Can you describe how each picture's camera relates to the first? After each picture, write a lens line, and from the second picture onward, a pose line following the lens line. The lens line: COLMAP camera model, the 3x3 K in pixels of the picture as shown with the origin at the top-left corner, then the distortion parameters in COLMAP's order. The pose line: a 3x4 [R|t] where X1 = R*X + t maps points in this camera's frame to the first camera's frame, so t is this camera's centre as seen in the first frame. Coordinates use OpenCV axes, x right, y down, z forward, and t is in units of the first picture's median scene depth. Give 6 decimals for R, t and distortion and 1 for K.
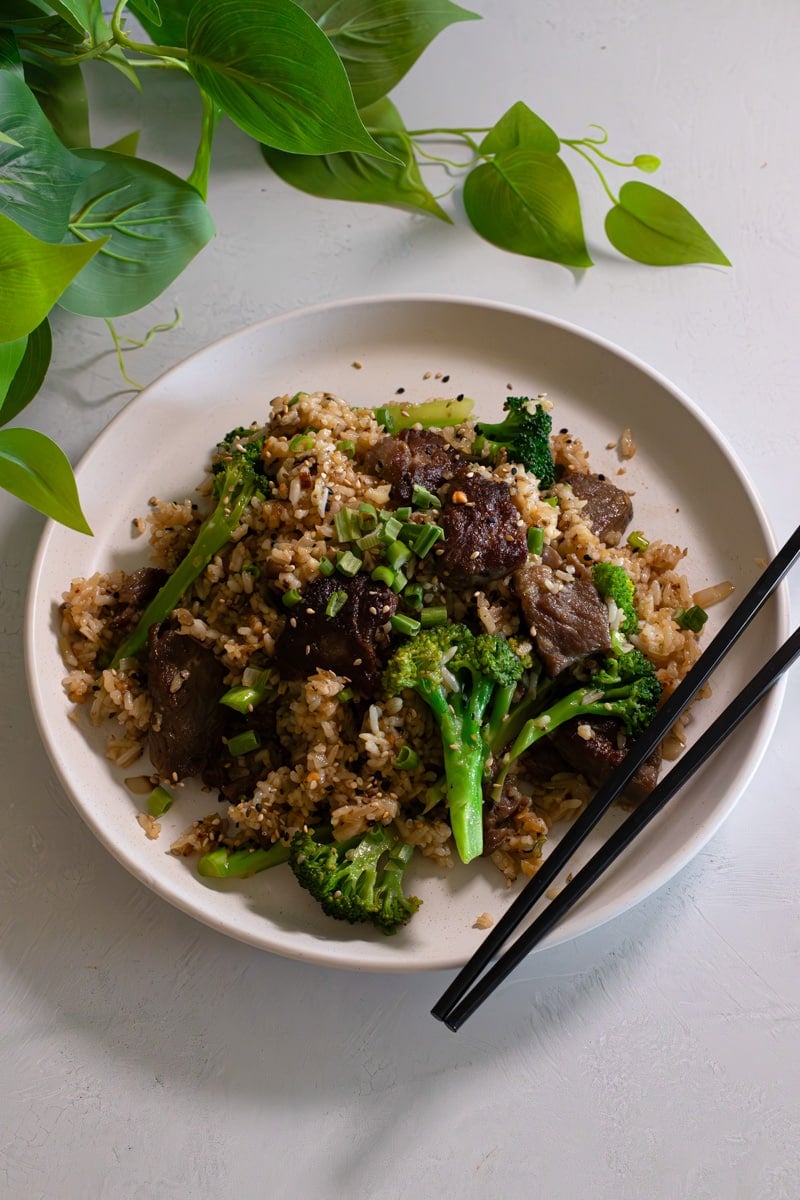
lens RADIAL K [[2022.6, 0, 395.6], [0, 2022.6, 601.7], [0, 0, 1]] dist [-0.046079, 0.000000]
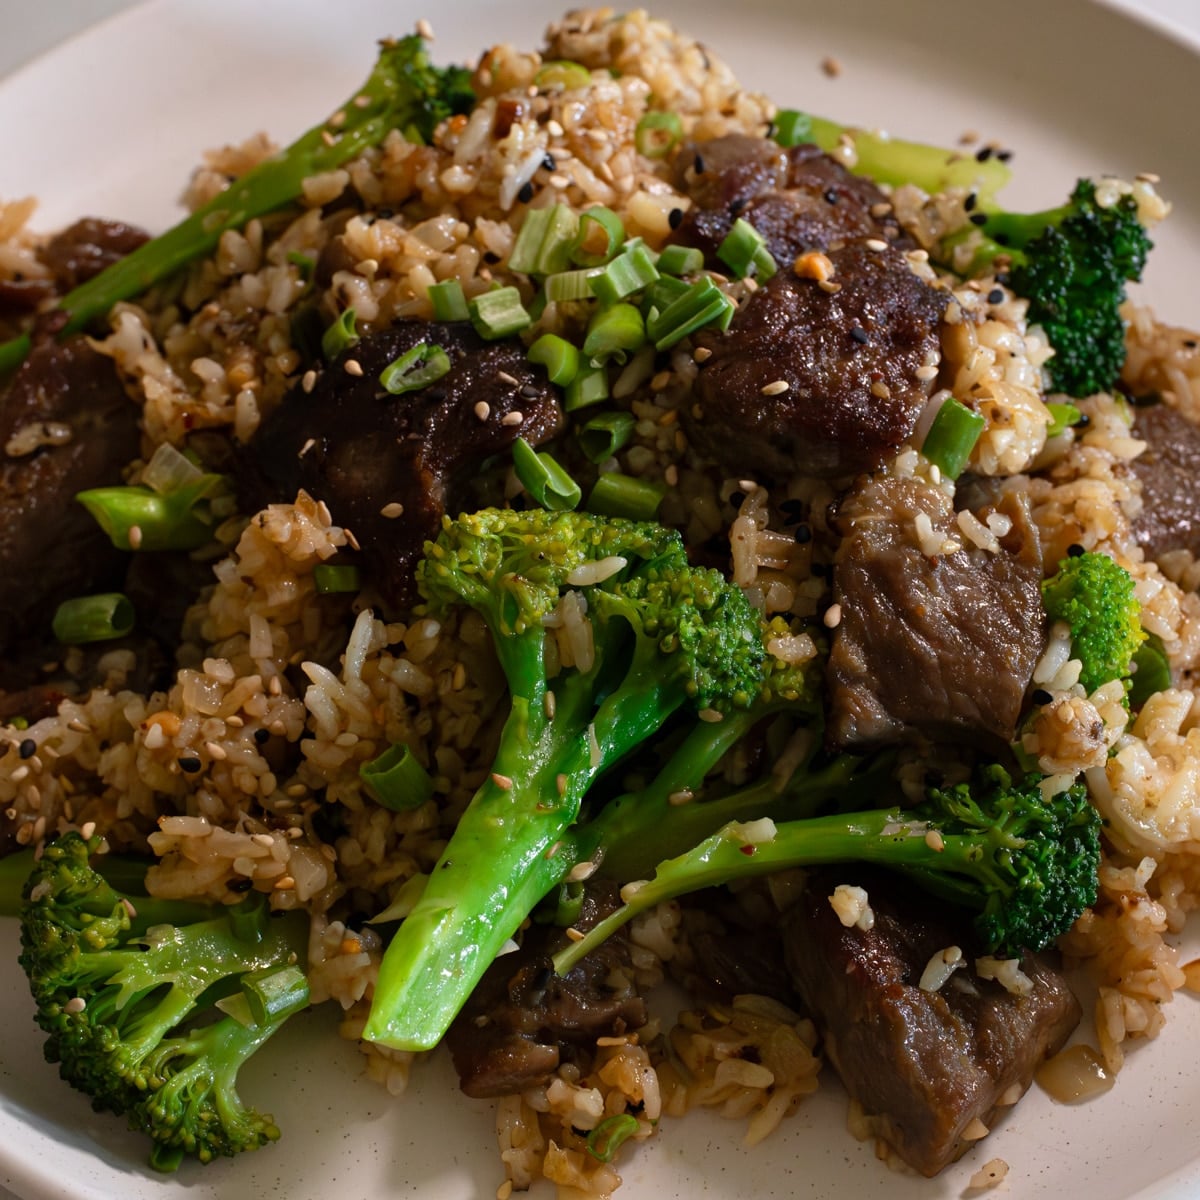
lens RADIAL K [[3307.5, 0, 600.6], [0, 3307.5, 598.6], [0, 0, 1]] dist [-0.008289, 0.000000]
pose [[0.886741, 0.366065, -0.282288, 0.204591], [-0.411873, 0.902912, -0.122923, 0.107064], [0.209884, 0.225268, 0.951422, 0.386469]]
